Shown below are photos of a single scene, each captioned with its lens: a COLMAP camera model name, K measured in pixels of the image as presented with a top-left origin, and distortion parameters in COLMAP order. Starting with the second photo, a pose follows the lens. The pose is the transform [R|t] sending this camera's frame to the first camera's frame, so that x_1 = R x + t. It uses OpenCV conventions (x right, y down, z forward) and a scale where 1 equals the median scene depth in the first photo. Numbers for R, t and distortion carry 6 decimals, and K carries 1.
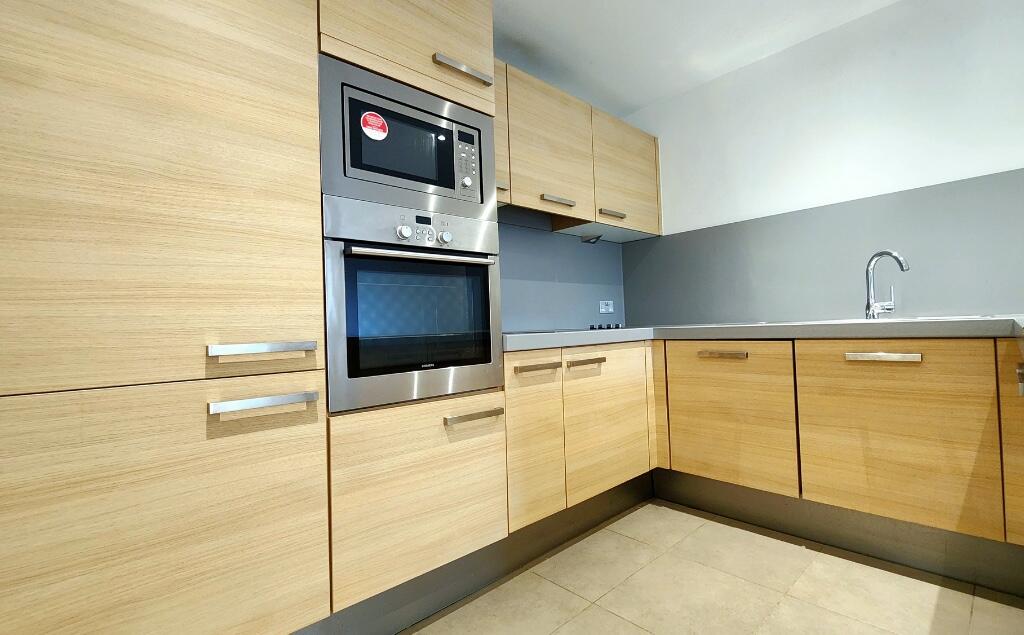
lens RADIAL K [[449.8, 0, 549.9], [0, 449.8, 316.7], [0, 0, 1]] dist [0.002470, 0.000374]
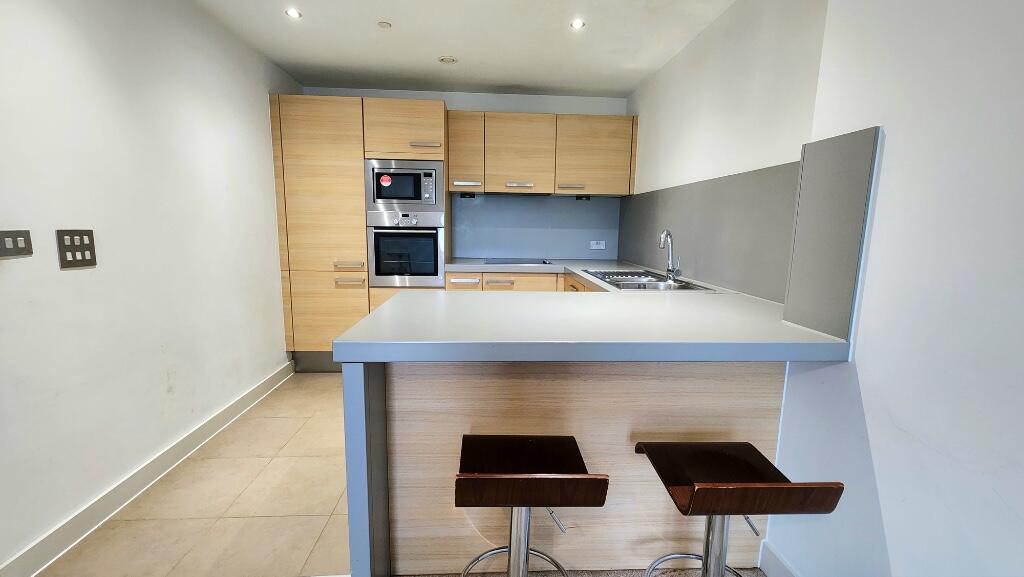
lens RADIAL K [[412.9, 0, 512.0], [0, 412.9, 288.5], [0, 0, 1]] dist [-0.001450, -0.000018]
pose [[0.752637, 0.145654, -0.642123, 1.651295], [-0.030259, 0.981847, 0.187247, -0.261387], [0.657739, -0.121499, 0.743382, -0.339759]]
